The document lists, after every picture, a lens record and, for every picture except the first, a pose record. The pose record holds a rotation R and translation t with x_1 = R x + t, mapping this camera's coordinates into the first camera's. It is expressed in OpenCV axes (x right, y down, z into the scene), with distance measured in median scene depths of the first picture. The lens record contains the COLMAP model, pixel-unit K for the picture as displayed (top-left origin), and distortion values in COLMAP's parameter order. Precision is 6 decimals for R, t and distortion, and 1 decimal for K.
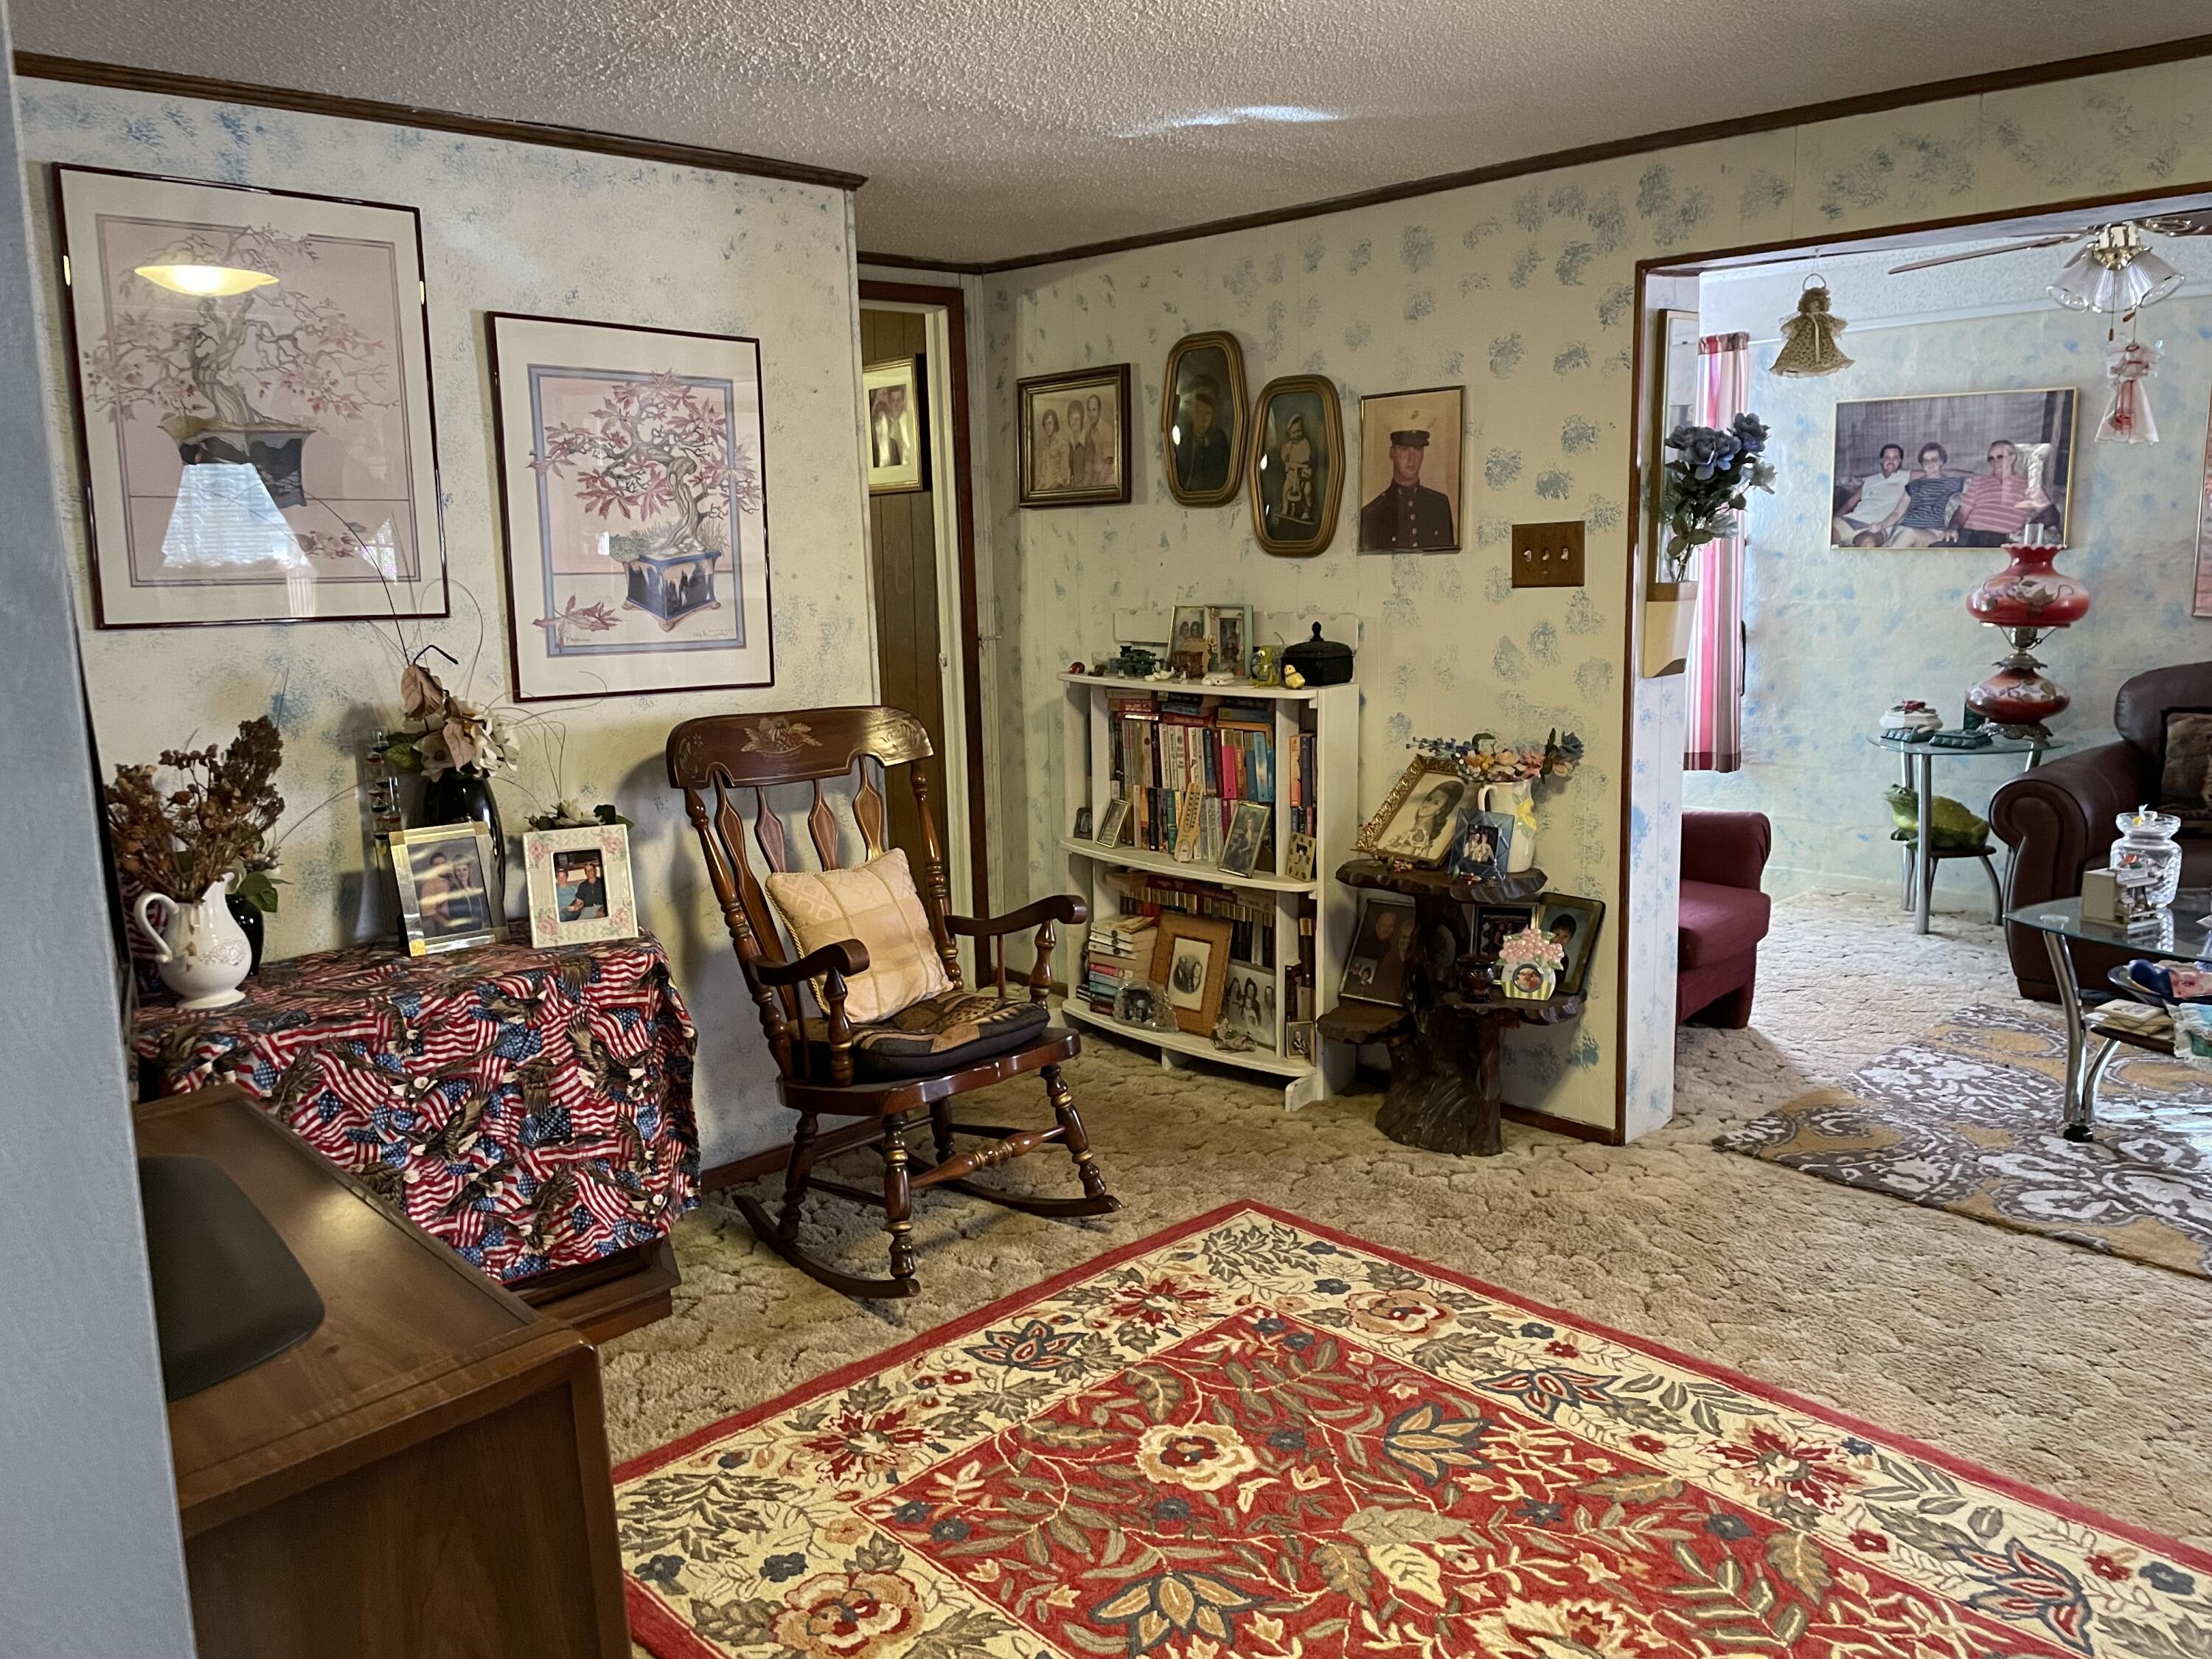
lens RADIAL K [[1696.7, 0, 1106.0], [0, 1696.7, 829.5], [0, 0, 1]] dist [0.079422, -0.154442]
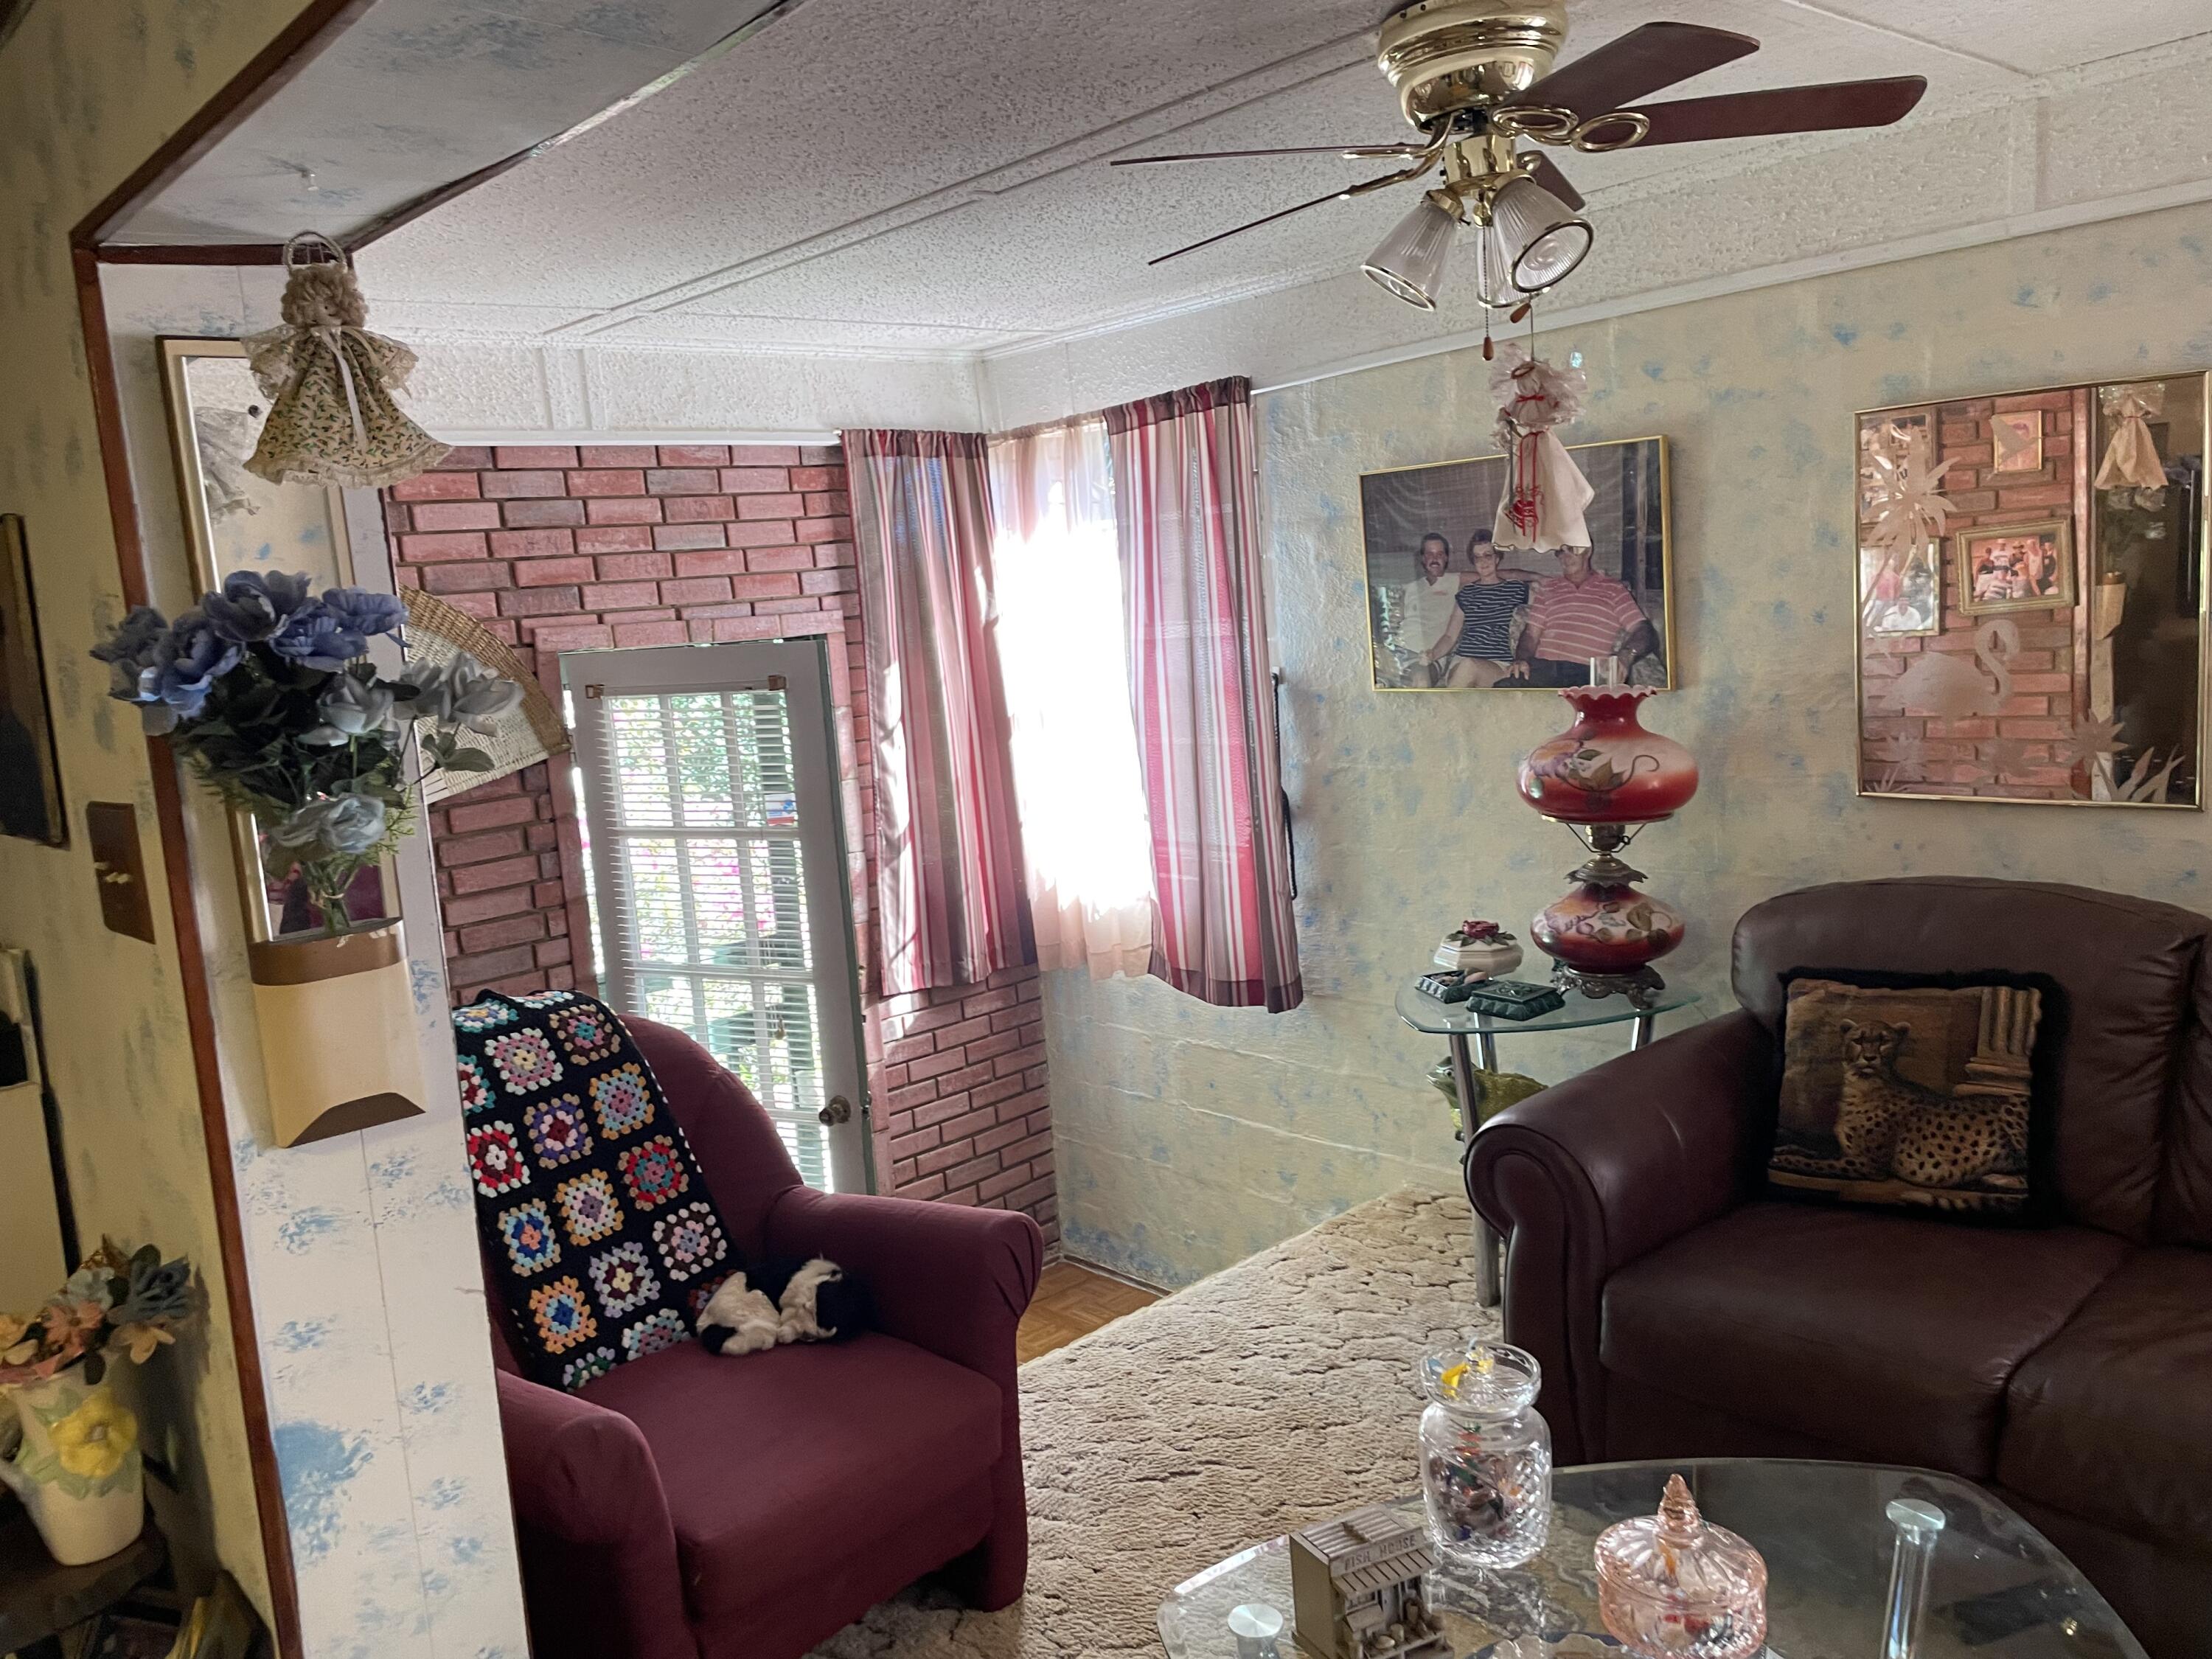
lens RADIAL K [[1696.7, 0, 1106.0], [0, 1696.7, 829.5], [0, 0, 1]] dist [0.079422, -0.154442]
pose [[0.998658, -0.043835, -0.027574, 0.366268], [0.042781, 0.998372, -0.037733, -0.096932], [0.029183, 0.036503, 0.998907, 0.364310]]
